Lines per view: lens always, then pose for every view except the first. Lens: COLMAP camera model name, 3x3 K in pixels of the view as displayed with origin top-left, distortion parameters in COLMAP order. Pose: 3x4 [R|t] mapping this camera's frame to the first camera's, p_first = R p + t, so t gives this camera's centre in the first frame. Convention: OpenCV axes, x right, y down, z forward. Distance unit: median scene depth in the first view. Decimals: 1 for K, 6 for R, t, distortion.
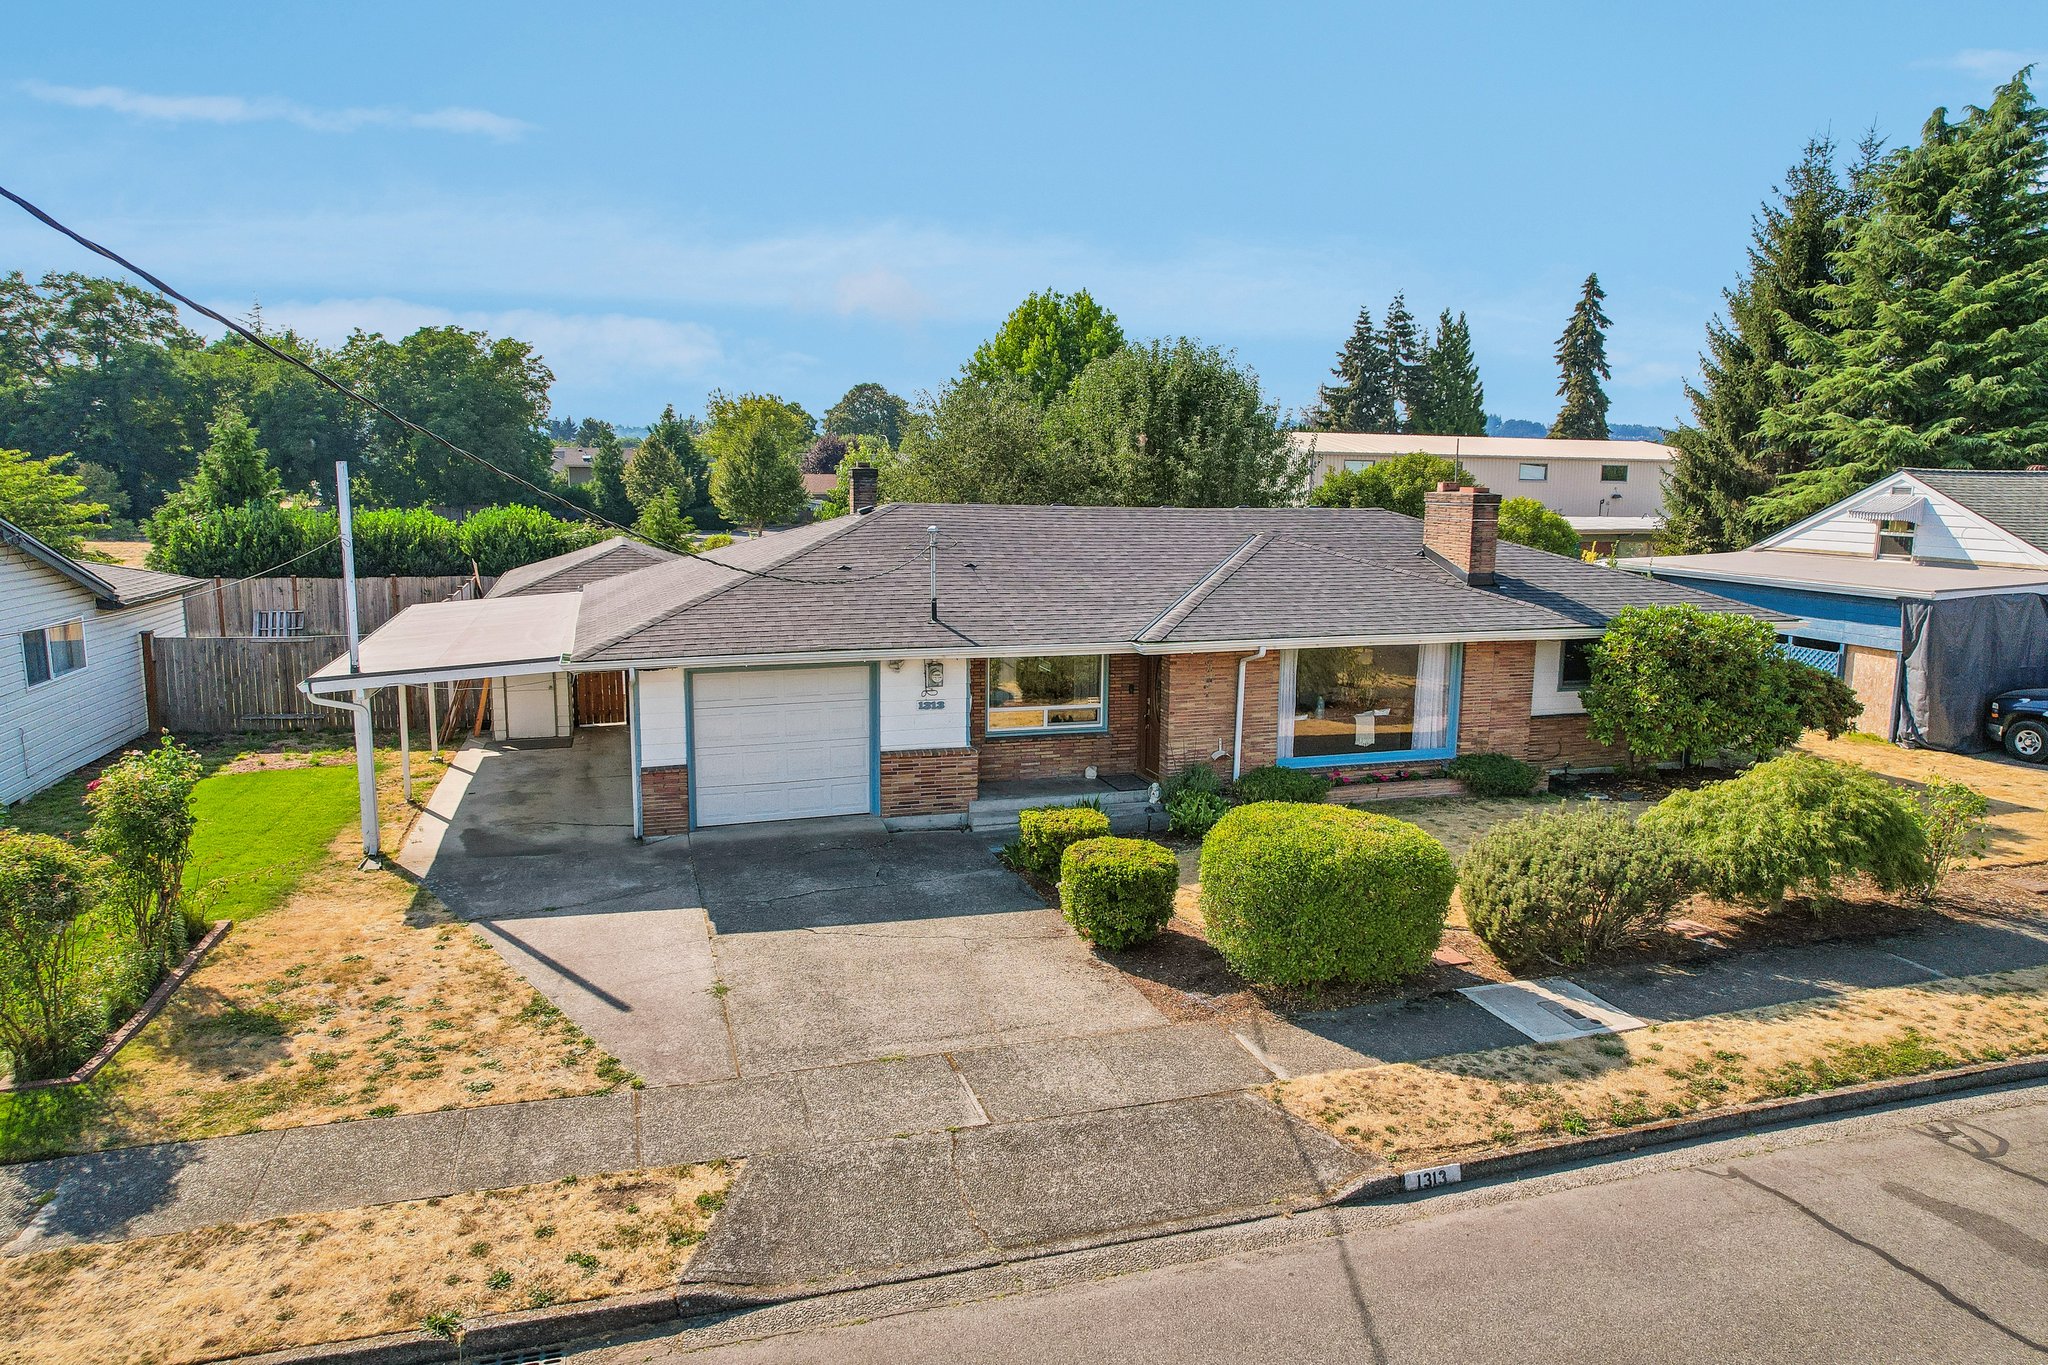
lens RADIAL K [[1303.6, 0, 1030.9], [0, 1303.6, 682.0], [0, 0, 1]] dist [-0.074577, 0.065983]
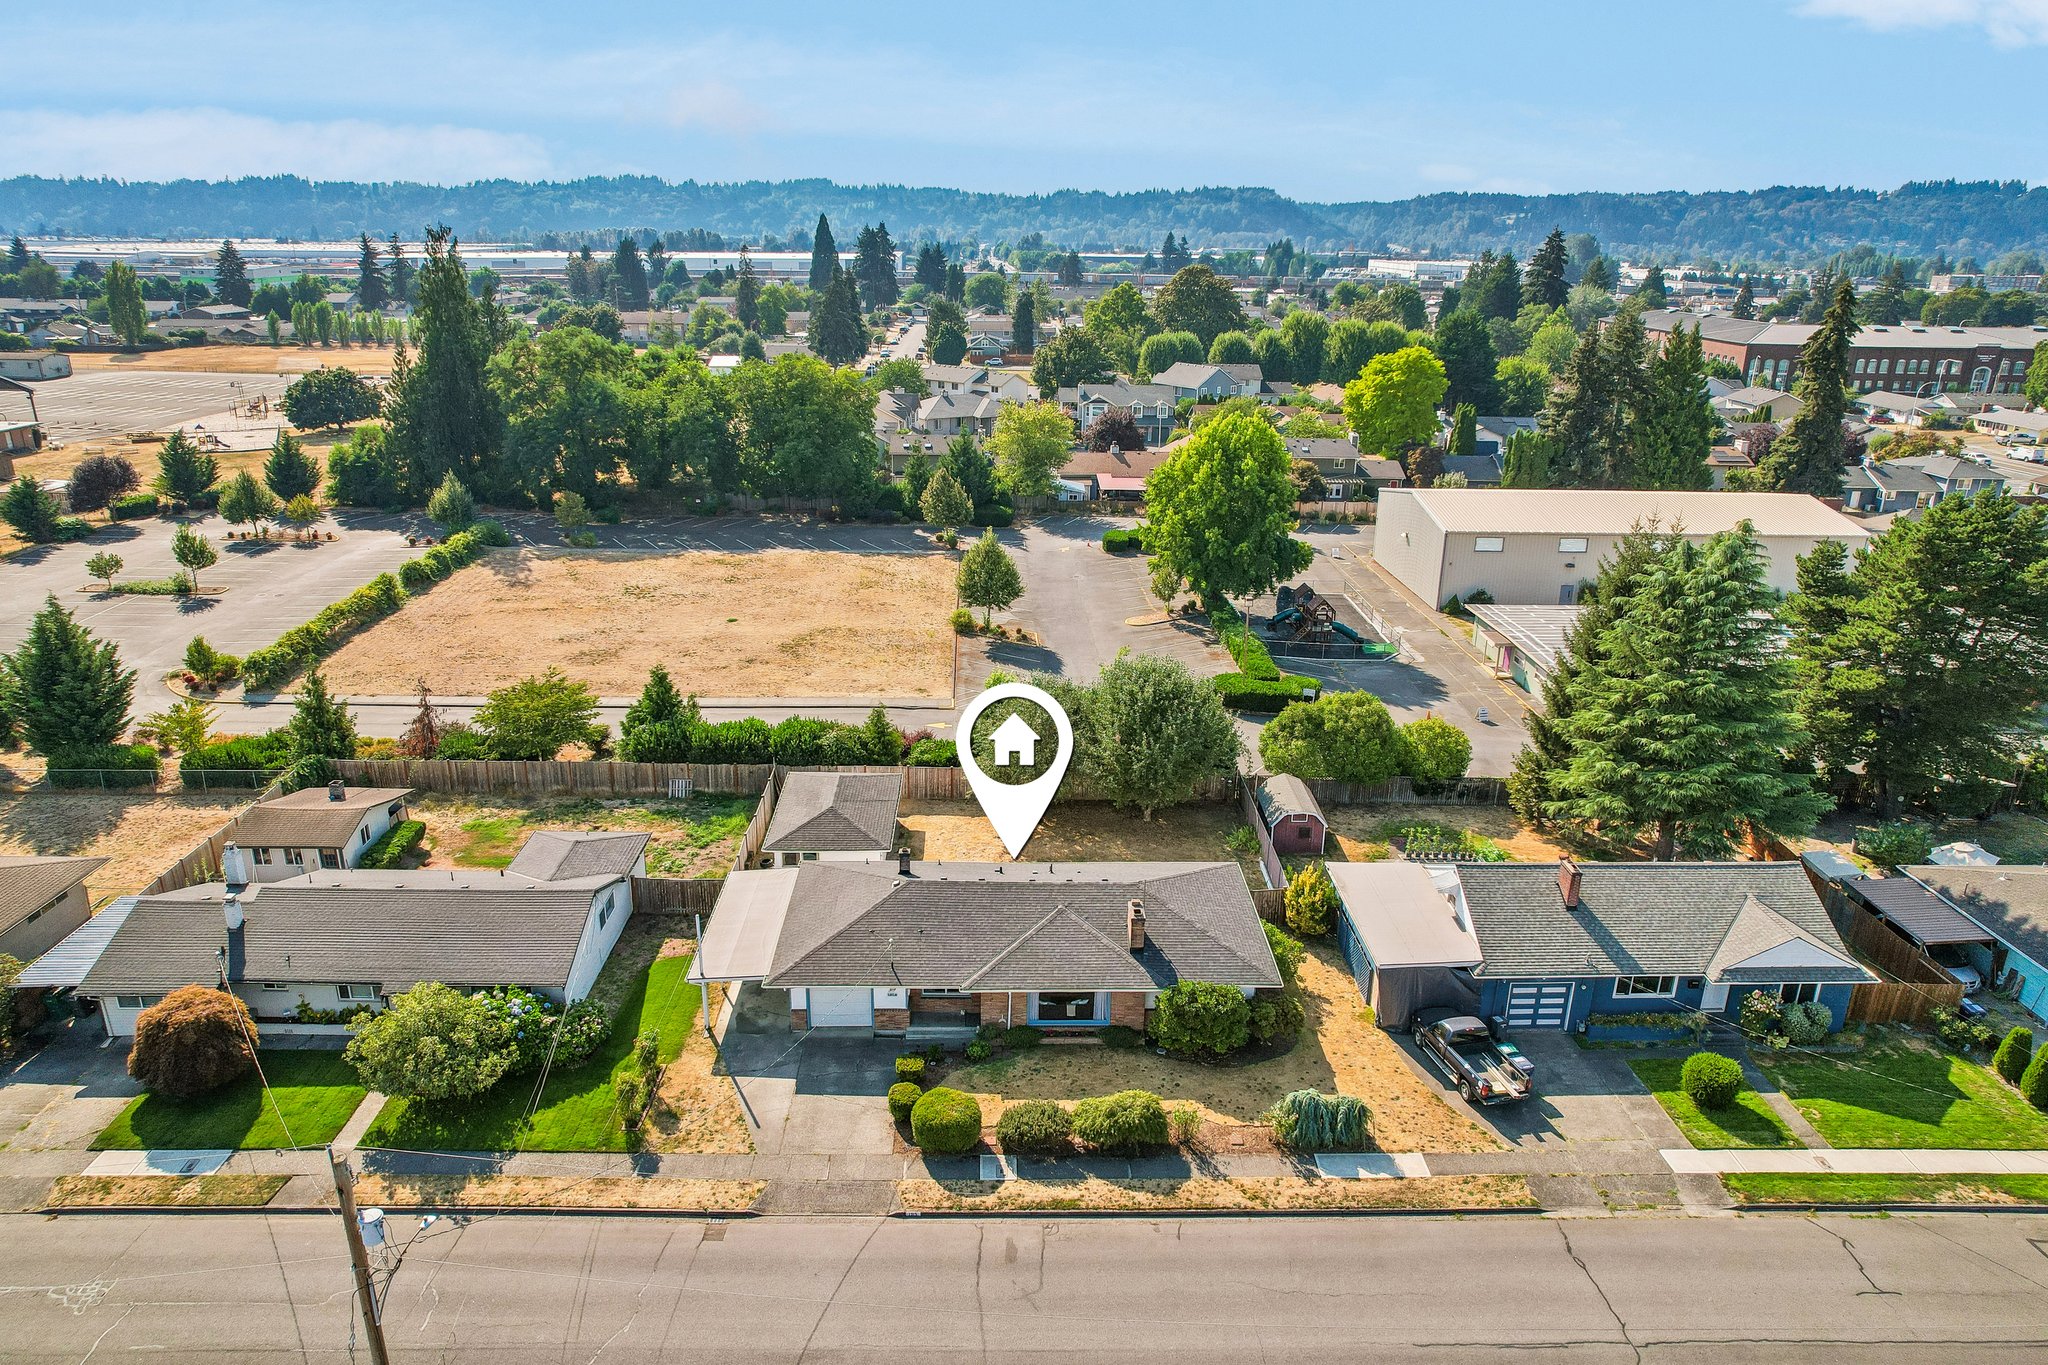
lens RADIAL K [[1306.3, 0, 1036.5], [0, 1306.3, 684.6], [0, 0, 1]] dist [-0.072097, 0.062917]
pose [[0.961888, 0.093313, -0.257031, 0.856505], [-0.050474, 0.984410, 0.168494, -1.098774], [0.268746, -0.149099, 0.951601, -1.433312]]
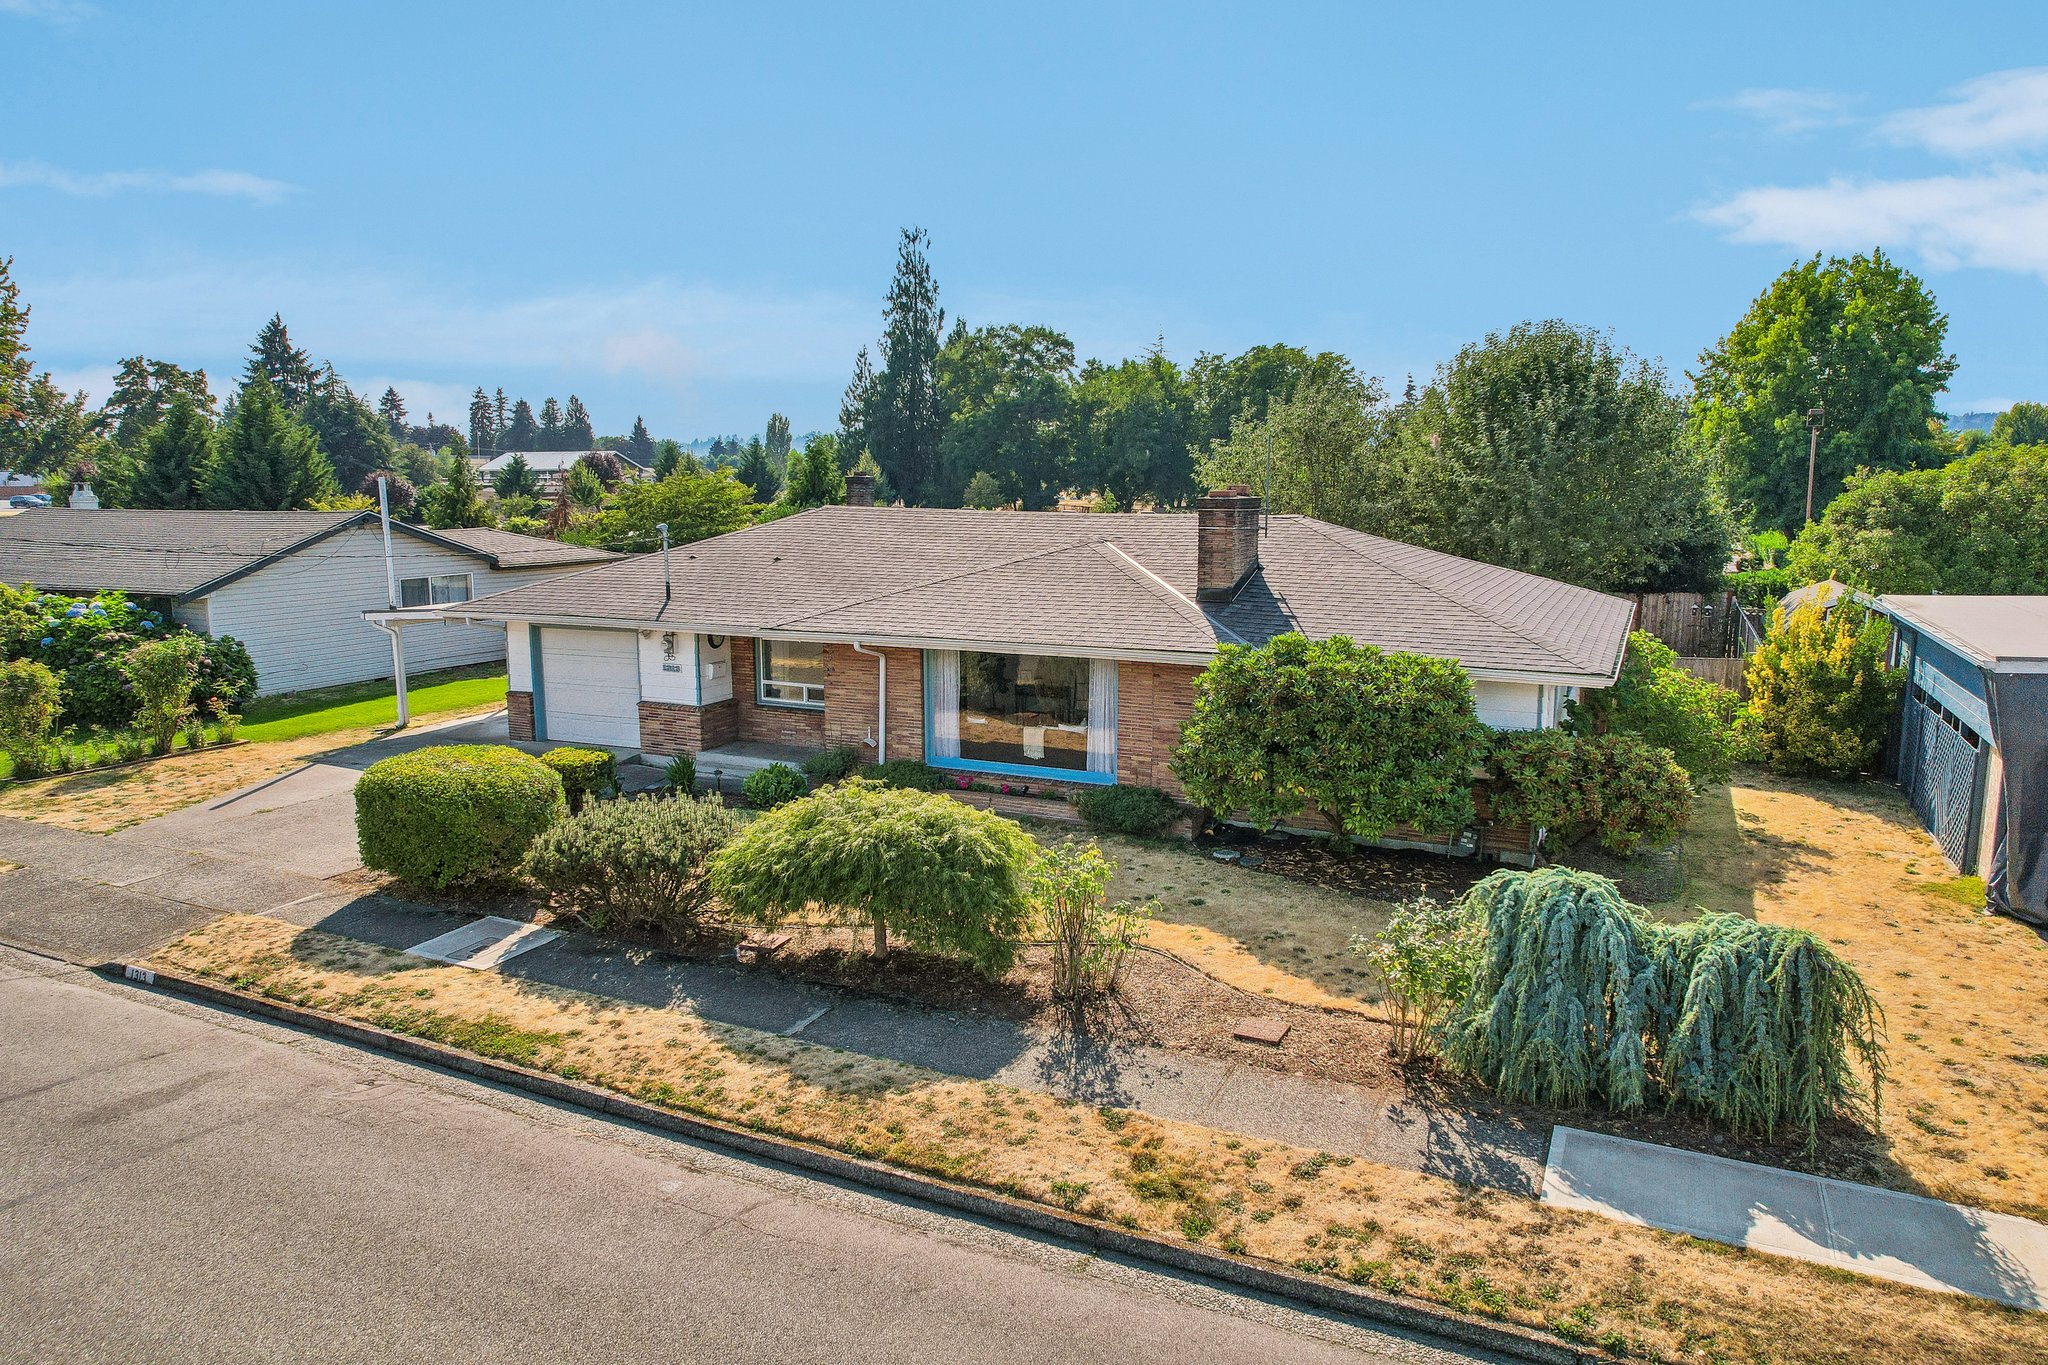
lens RADIAL K [[1324.2, 0, 1035.1], [0, 1324.2, 683.7], [0, 0, 1]] dist [-0.079468, 0.072929]
pose [[0.735297, 0.095874, -0.670930, 1.007049], [-0.100026, 0.994455, 0.032482, -0.042194], [0.670323, 0.043226, 0.740809, 0.297844]]
